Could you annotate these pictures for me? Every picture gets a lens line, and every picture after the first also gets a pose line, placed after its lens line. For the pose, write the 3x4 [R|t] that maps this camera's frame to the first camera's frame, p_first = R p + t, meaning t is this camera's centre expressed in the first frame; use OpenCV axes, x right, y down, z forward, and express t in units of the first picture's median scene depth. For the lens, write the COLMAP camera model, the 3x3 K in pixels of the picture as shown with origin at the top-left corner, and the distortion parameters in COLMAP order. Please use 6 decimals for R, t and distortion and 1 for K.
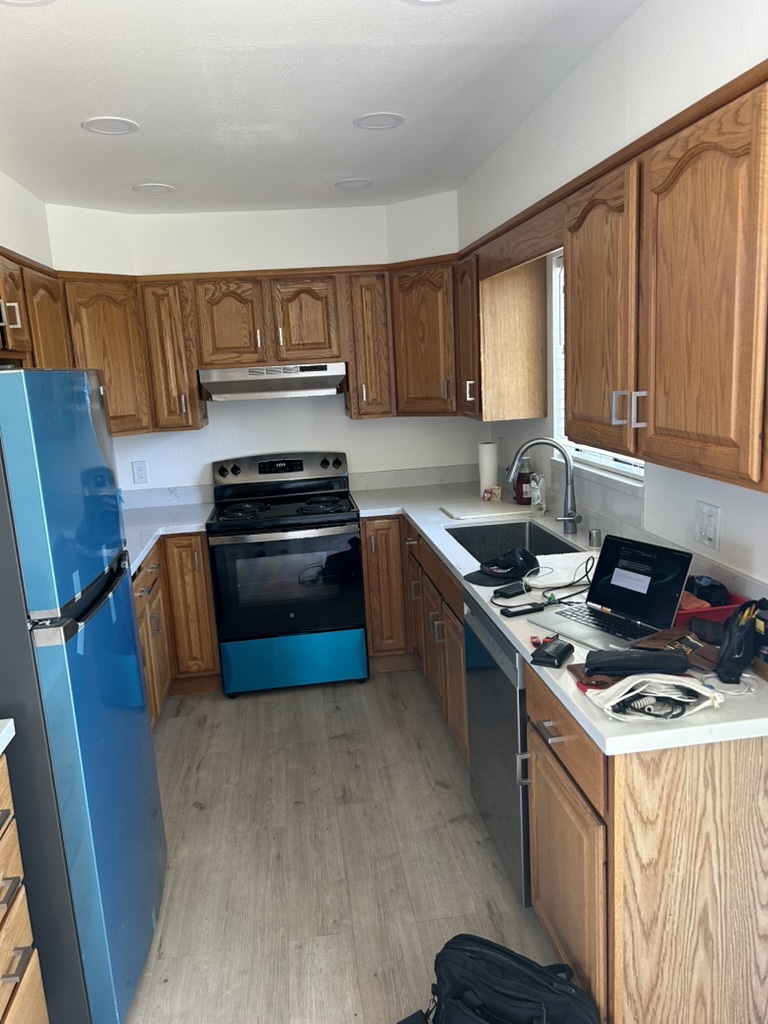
lens RADIAL K [[853.3, 0, 384.0], [0, 853.3, 512.0], [0, 0, 1]] dist [0.196138, -0.394840]
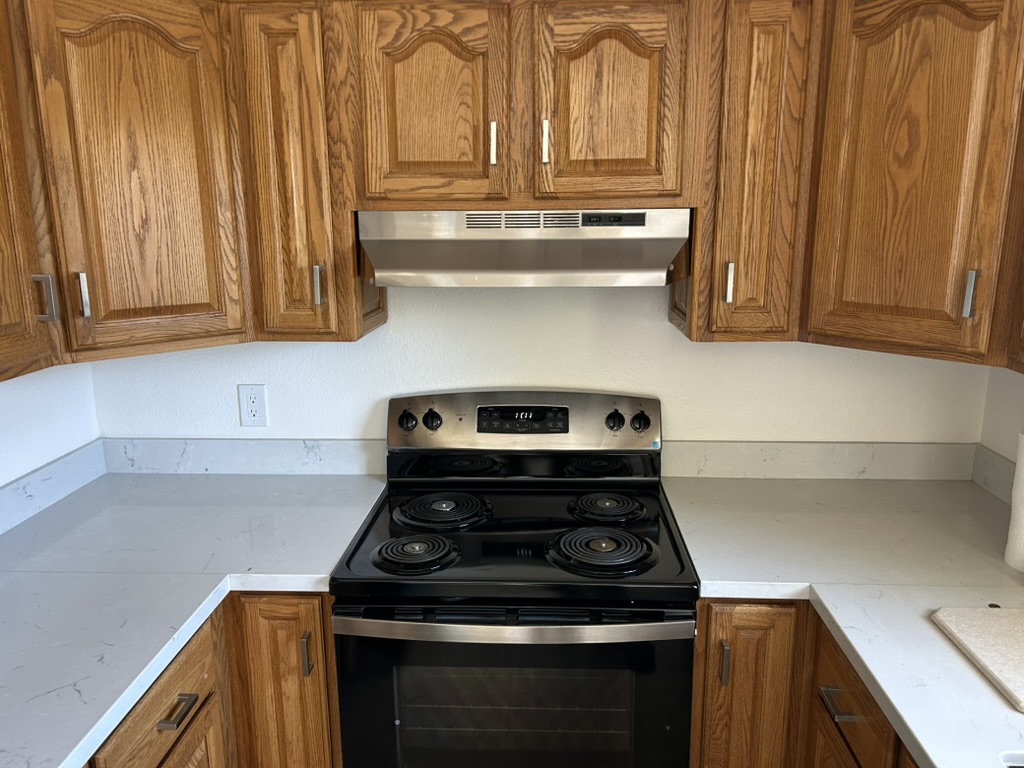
lens RADIAL K [[770.5, 0, 512.0], [0, 770.5, 384.0], [0, 0, 1]] dist [0.049556, -0.062964]
pose [[0.983909, 0.089056, -0.154897, -0.066040], [-0.081452, 0.995171, 0.054775, -0.103759], [0.159027, -0.041277, 0.986411, 0.615112]]
